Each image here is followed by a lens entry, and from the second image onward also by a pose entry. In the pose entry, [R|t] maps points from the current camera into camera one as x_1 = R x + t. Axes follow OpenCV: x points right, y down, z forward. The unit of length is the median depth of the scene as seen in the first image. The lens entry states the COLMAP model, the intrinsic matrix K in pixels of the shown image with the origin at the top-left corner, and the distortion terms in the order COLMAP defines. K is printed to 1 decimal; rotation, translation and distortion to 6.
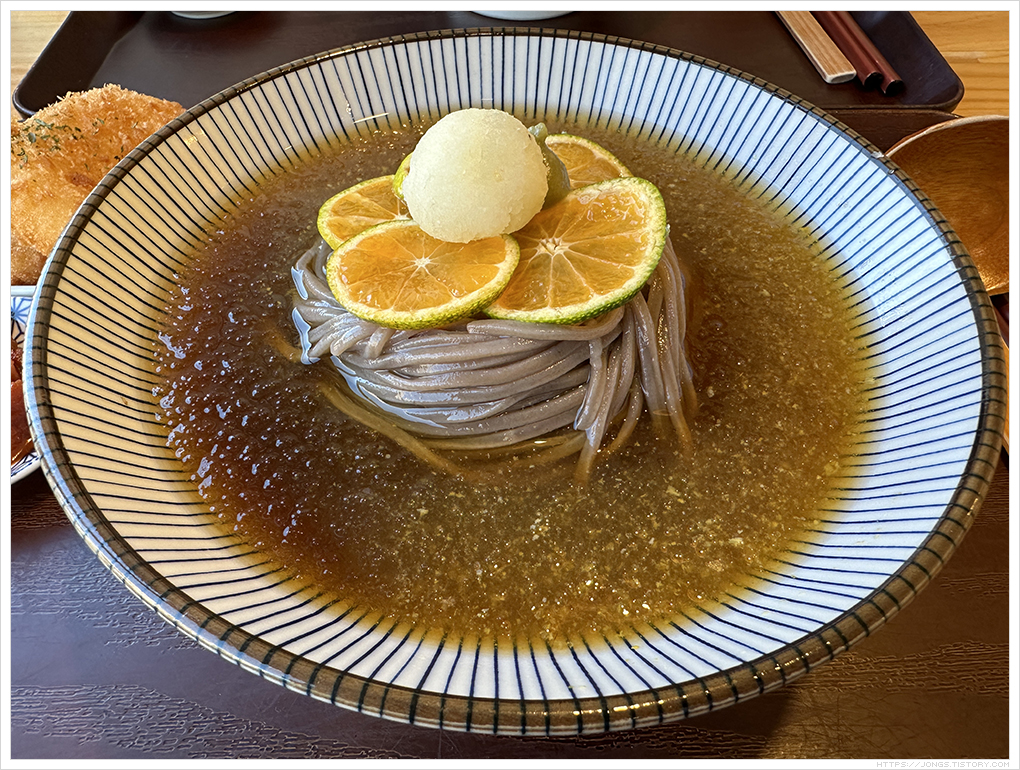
lens RADIAL K [[715.0, 0, 507.7], [0, 715.0, 433.5], [0, 0, 1]] dist [-0.012335, -0.006696]
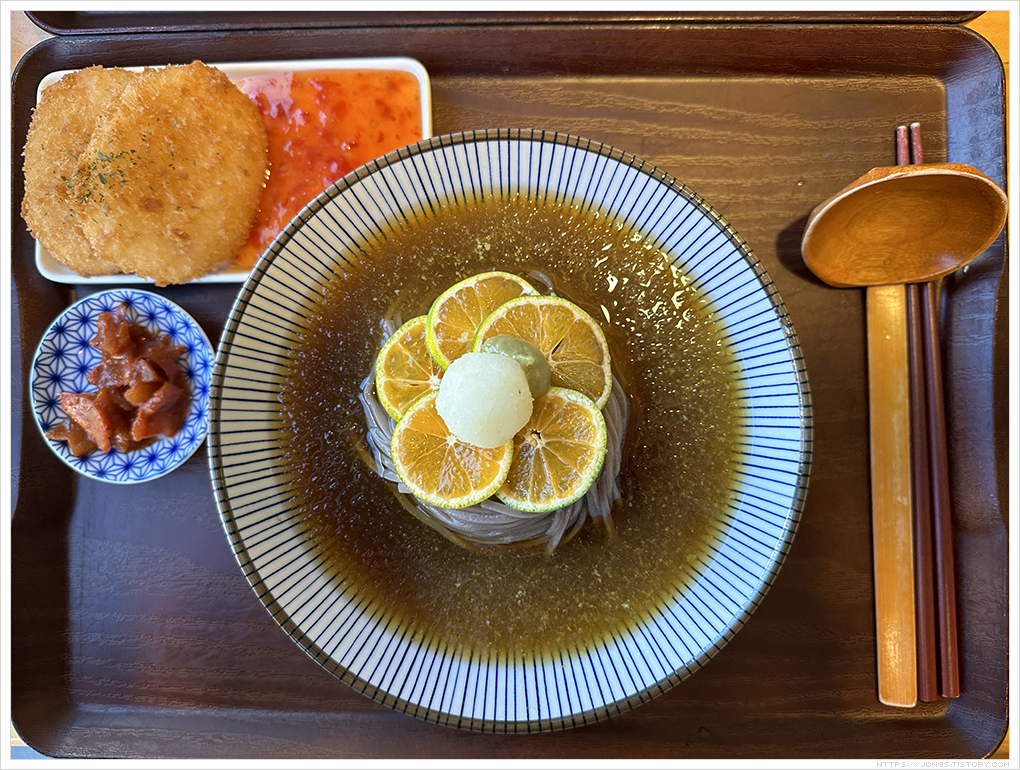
lens RADIAL K [[720.0, 0, 510.0], [0, 720.0, 385.0], [0, 0, 1]] dist [-0.038485, 0.007145]
pose [[0.999225, 0.022459, -0.032315, 0.057405], [-0.000407, 0.827011, 0.562185, -1.240026], [0.039351, -0.561737, 0.826380, -0.220834]]
